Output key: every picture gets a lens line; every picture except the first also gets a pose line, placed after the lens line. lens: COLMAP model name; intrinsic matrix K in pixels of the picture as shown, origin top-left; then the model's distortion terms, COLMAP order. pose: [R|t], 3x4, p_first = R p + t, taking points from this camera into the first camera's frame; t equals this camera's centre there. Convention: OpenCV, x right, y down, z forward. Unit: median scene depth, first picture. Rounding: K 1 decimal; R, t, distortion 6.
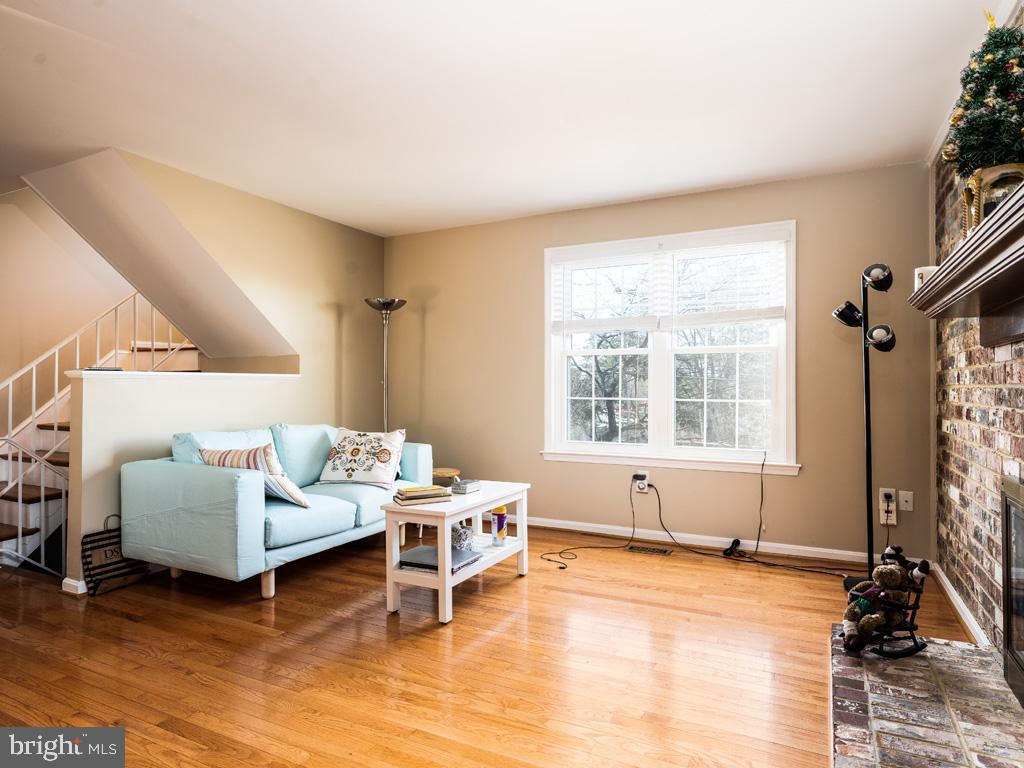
lens RADIAL K [[576.9, 0, 514.3], [0, 576.9, 384.6], [0, 0, 1]] dist [-0.003177, -0.000296]
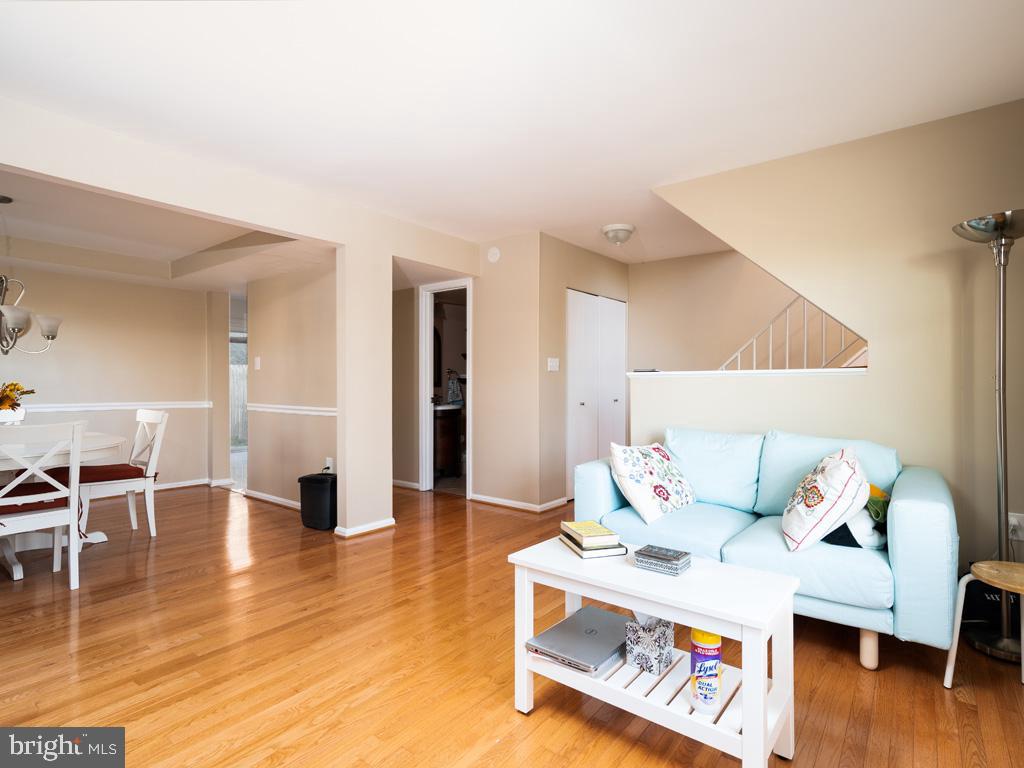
lens RADIAL K [[507.5, 0, 512.2], [0, 507.5, 377.2], [0, 0, 1]] dist [0.006658, 0.000741]
pose [[-0.153851, -0.007799, -0.988063, 0.523132], [0.001570, 0.999966, -0.008138, -0.004329], [0.988093, -0.002804, -0.153833, 1.089136]]
